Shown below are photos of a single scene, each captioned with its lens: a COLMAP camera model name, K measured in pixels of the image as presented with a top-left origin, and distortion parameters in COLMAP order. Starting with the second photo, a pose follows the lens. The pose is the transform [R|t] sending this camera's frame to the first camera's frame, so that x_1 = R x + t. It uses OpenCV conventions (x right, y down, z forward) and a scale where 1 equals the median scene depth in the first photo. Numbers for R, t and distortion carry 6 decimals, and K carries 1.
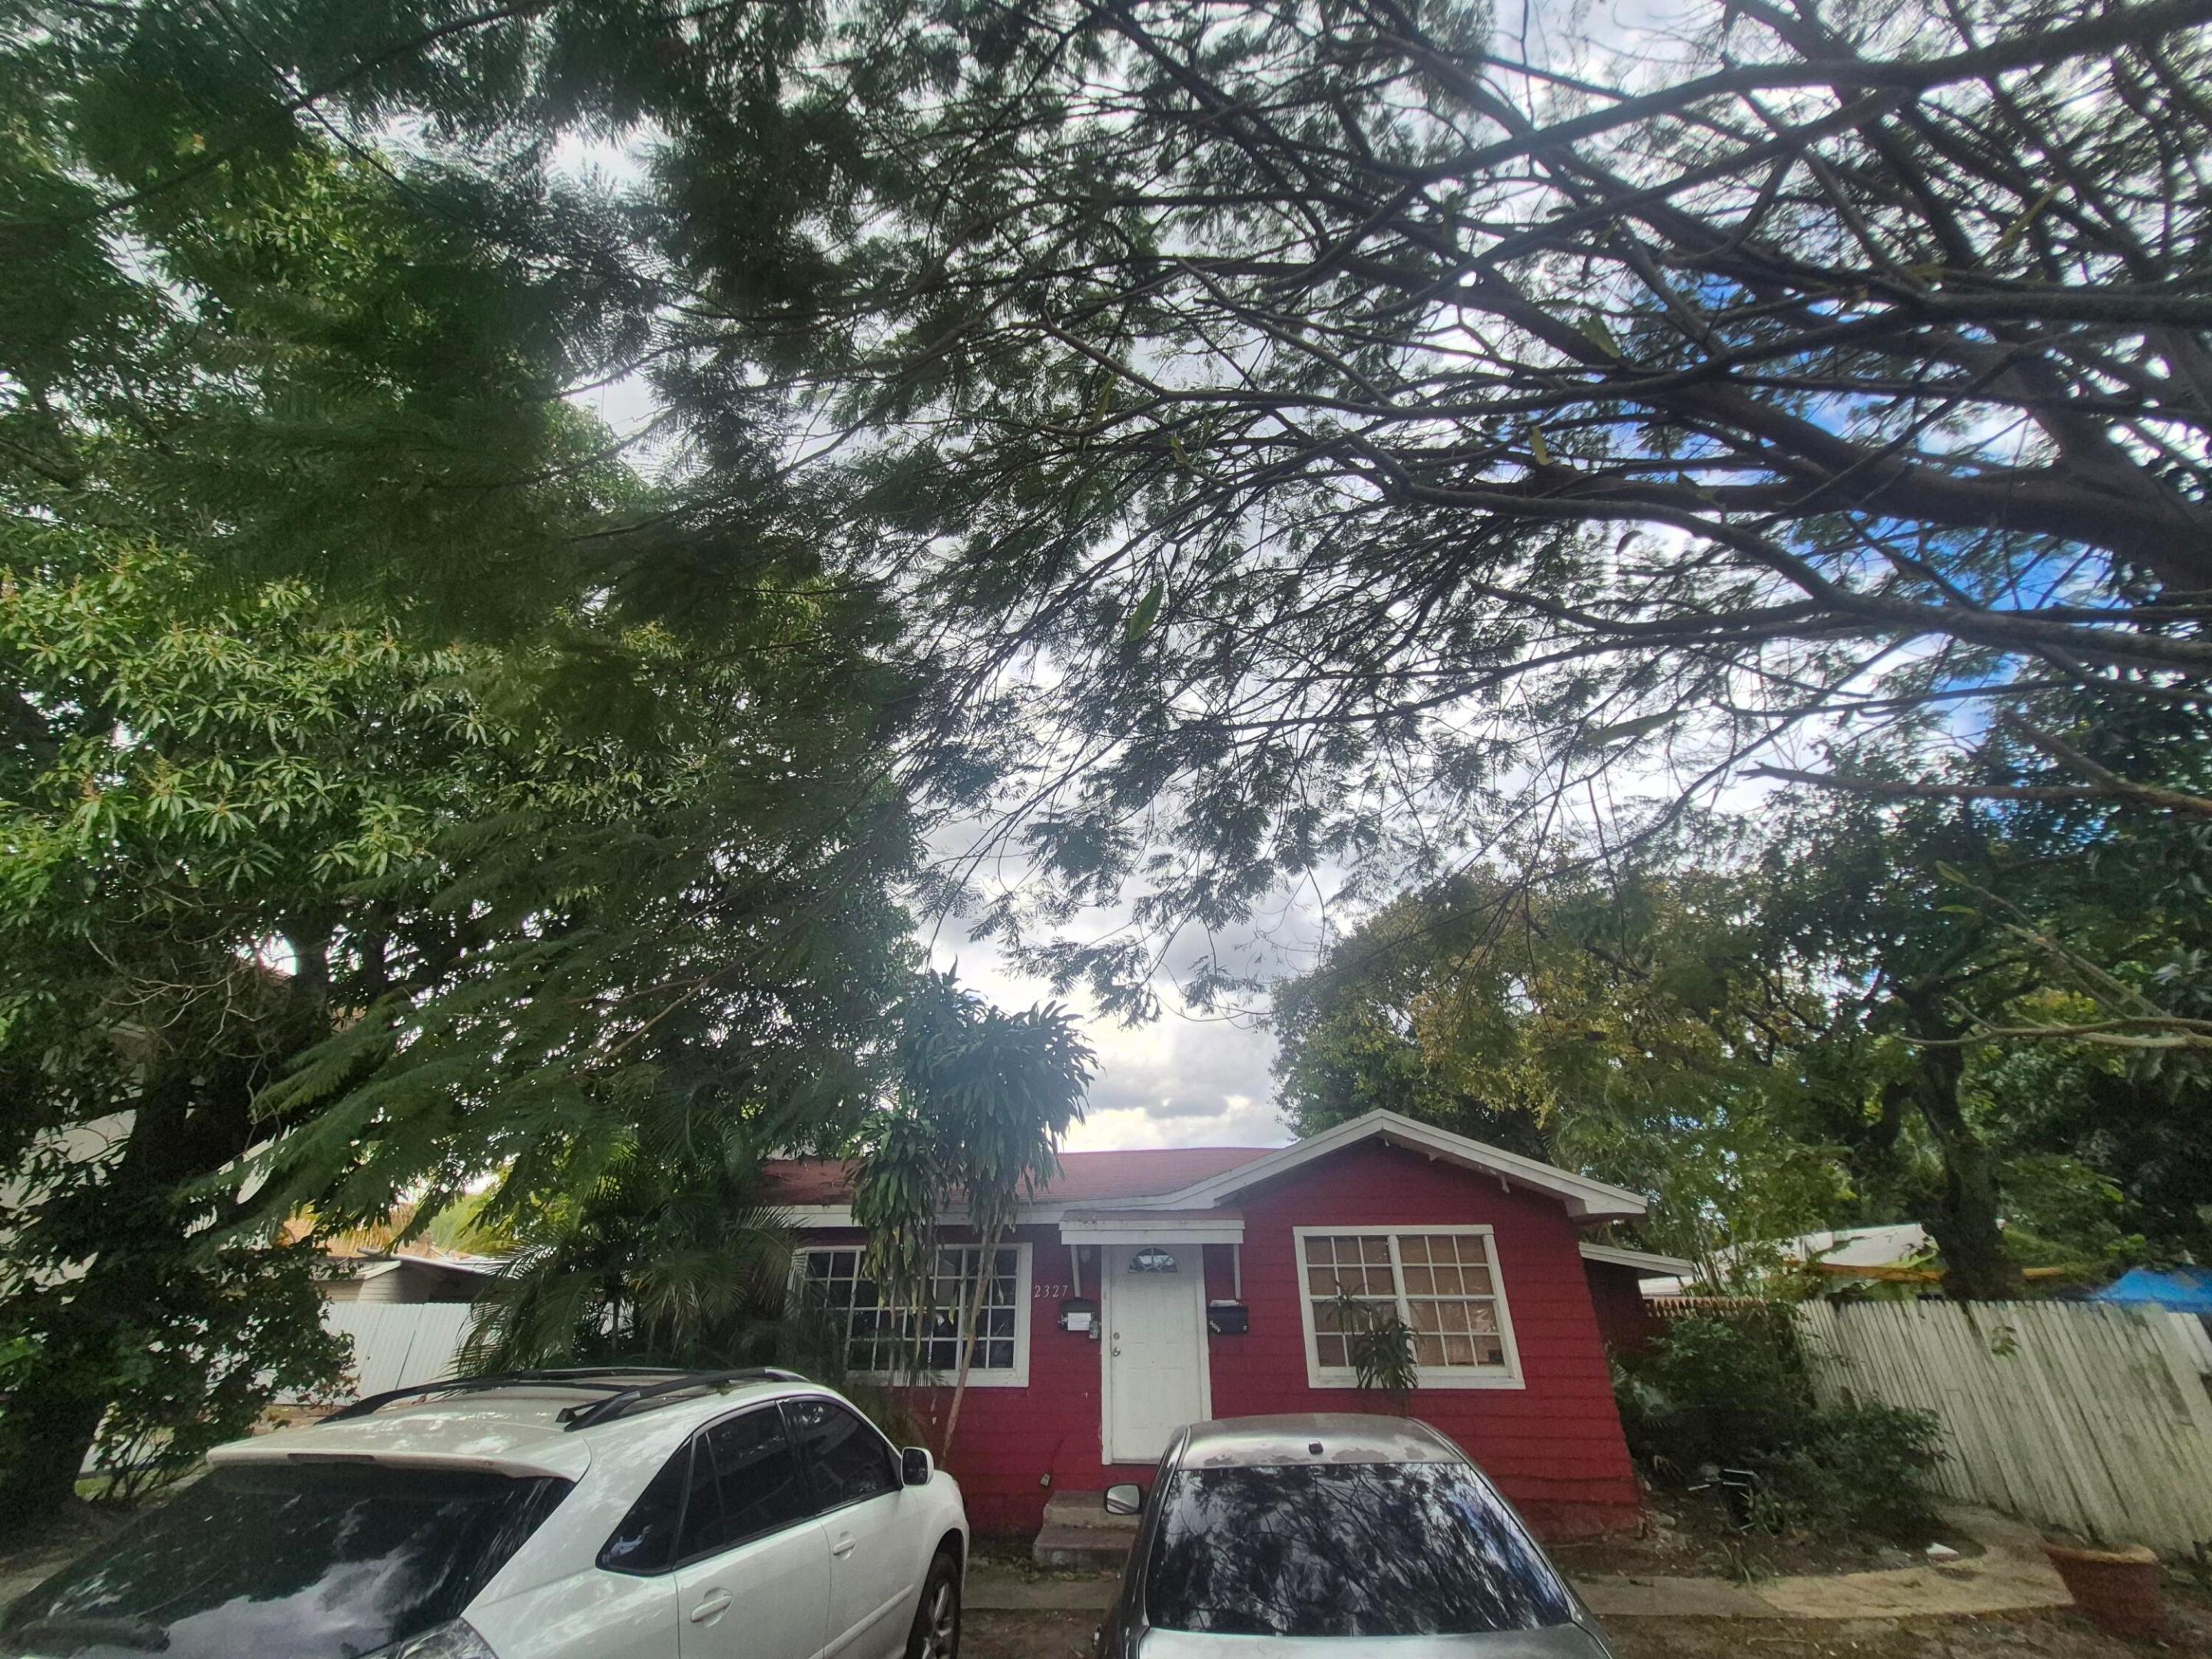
lens RADIAL K [[842.0, 0, 1107.1], [0, 842.0, 826.2], [0, 0, 1]] dist [-0.001069, 0.000054]
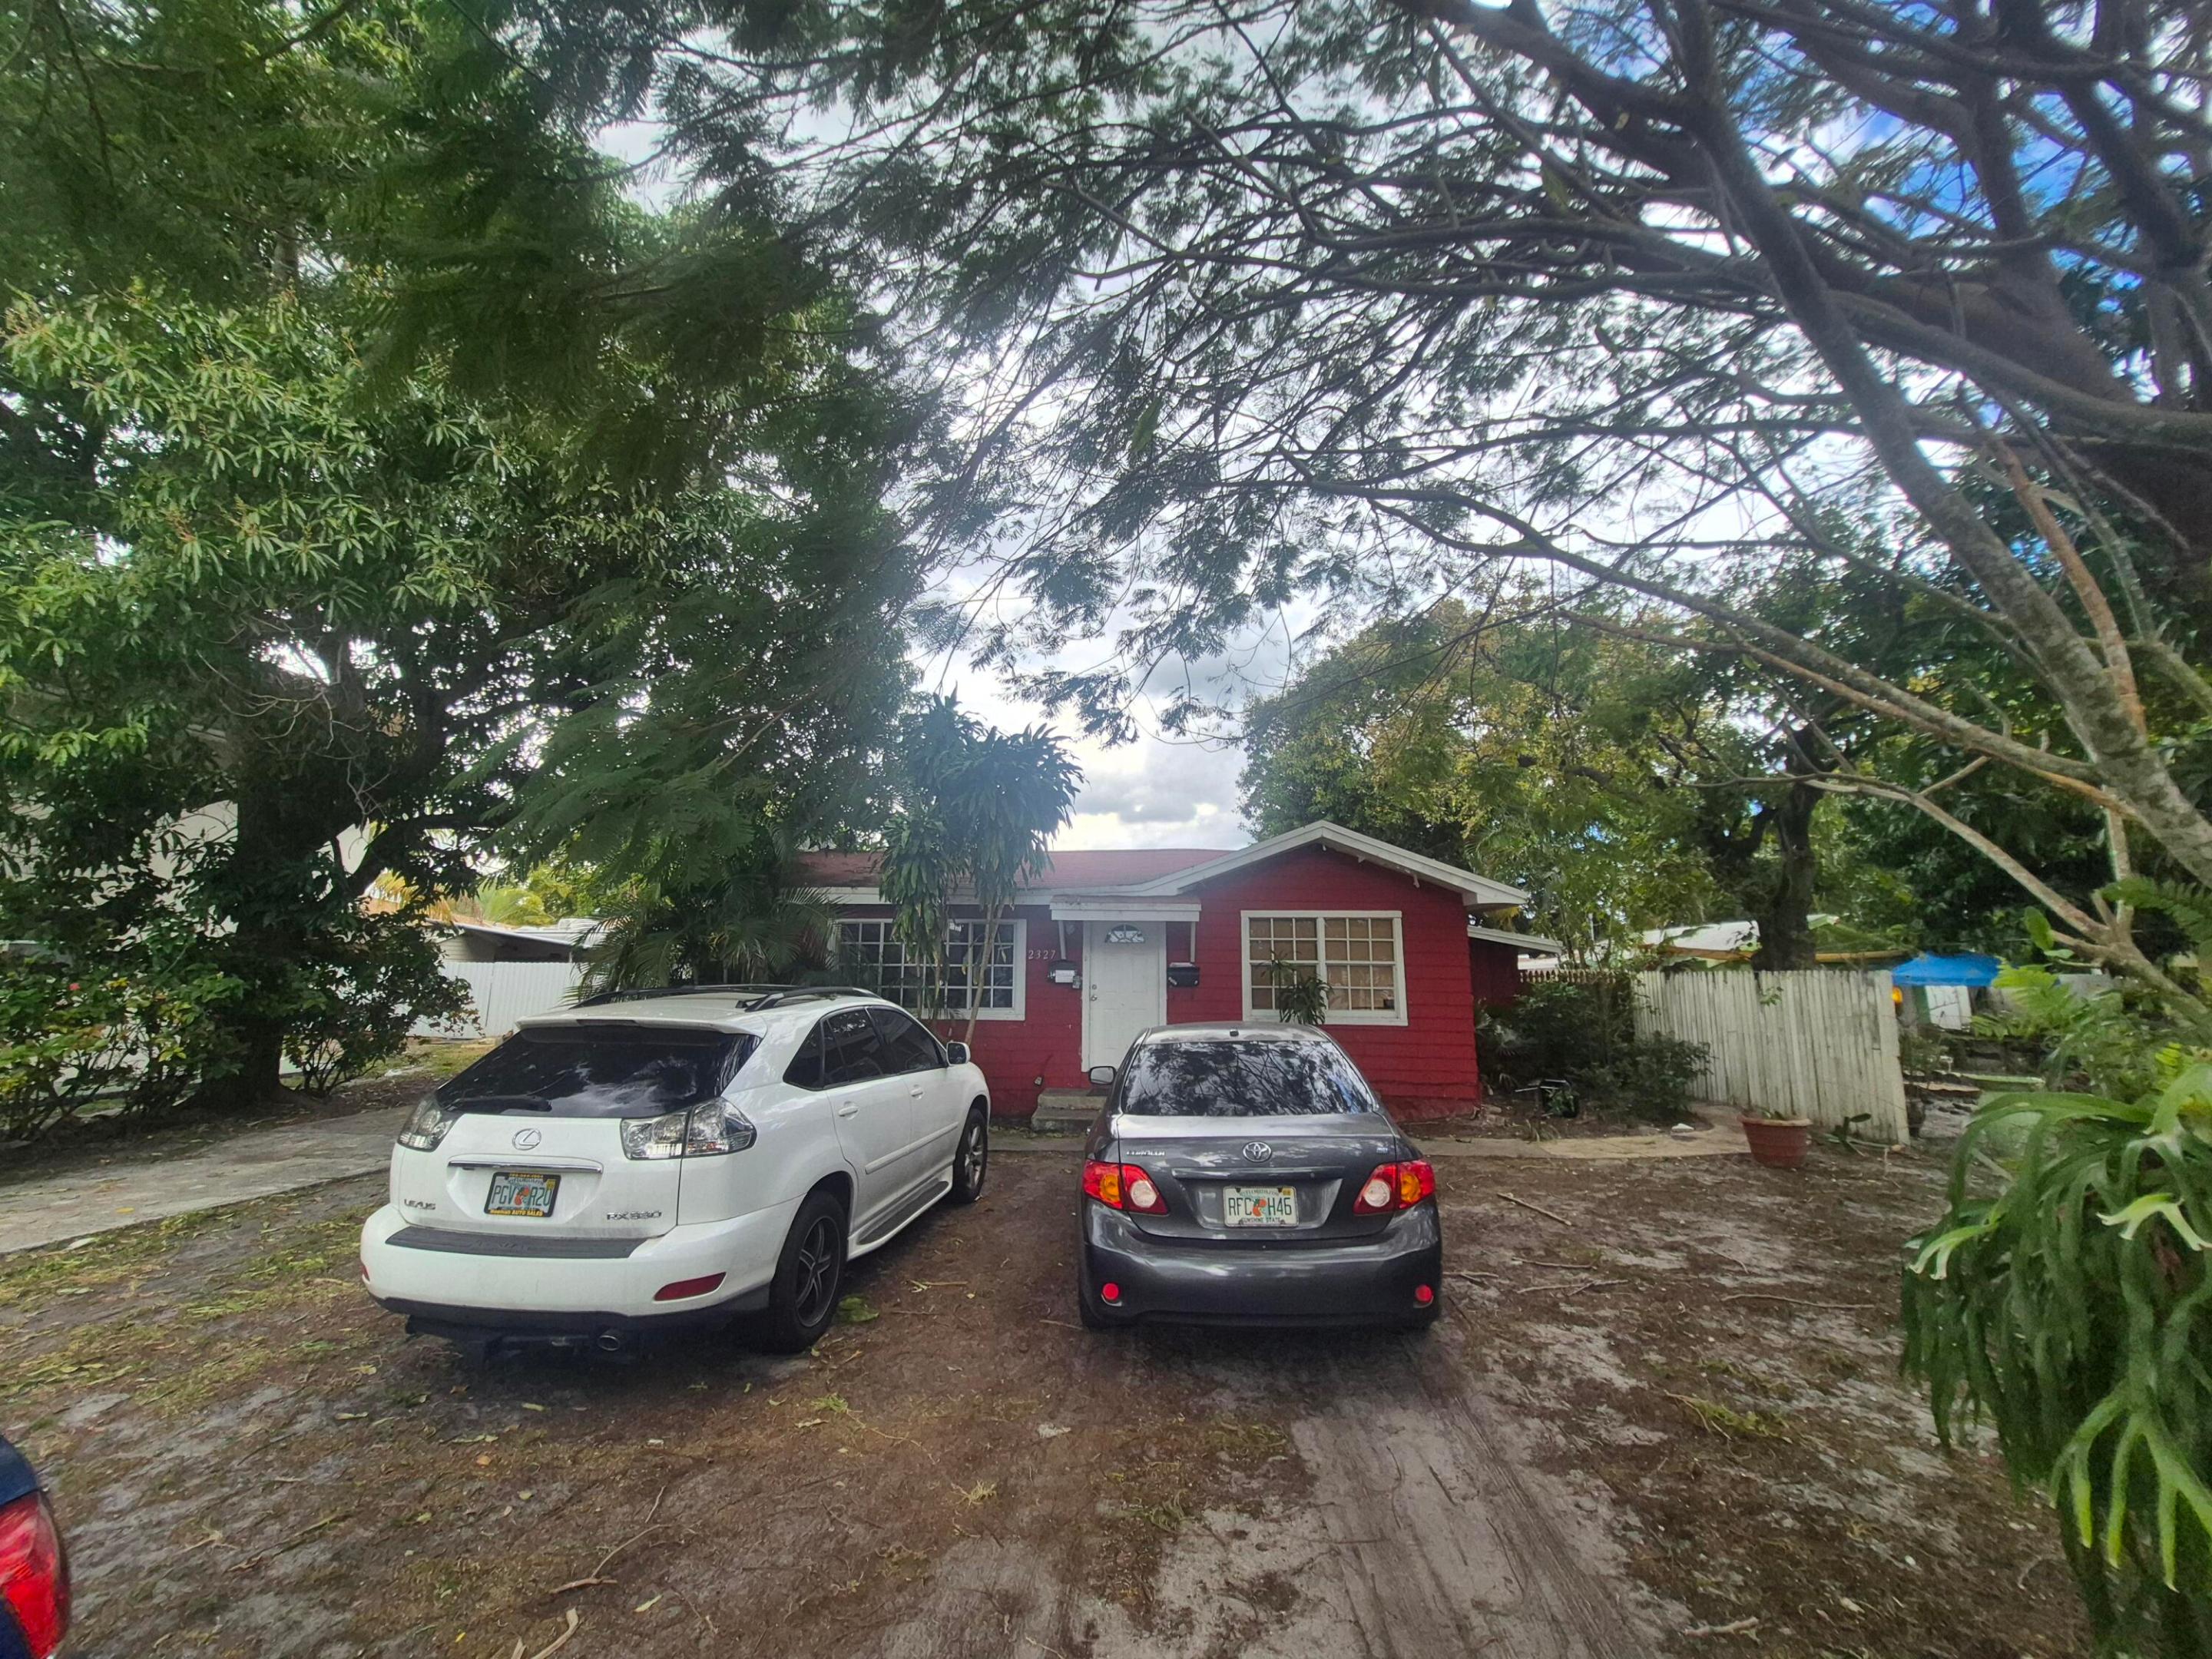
lens RADIAL K [[842.0, 0, 1107.1], [0, 842.0, 826.2], [0, 0, 1]] dist [-0.001069, 0.000054]
pose [[0.999388, 0.018401, 0.029751, -0.010389], [-0.027269, 0.942510, 0.333064, -0.037156], [-0.021912, -0.333671, 0.942435, -0.098530]]
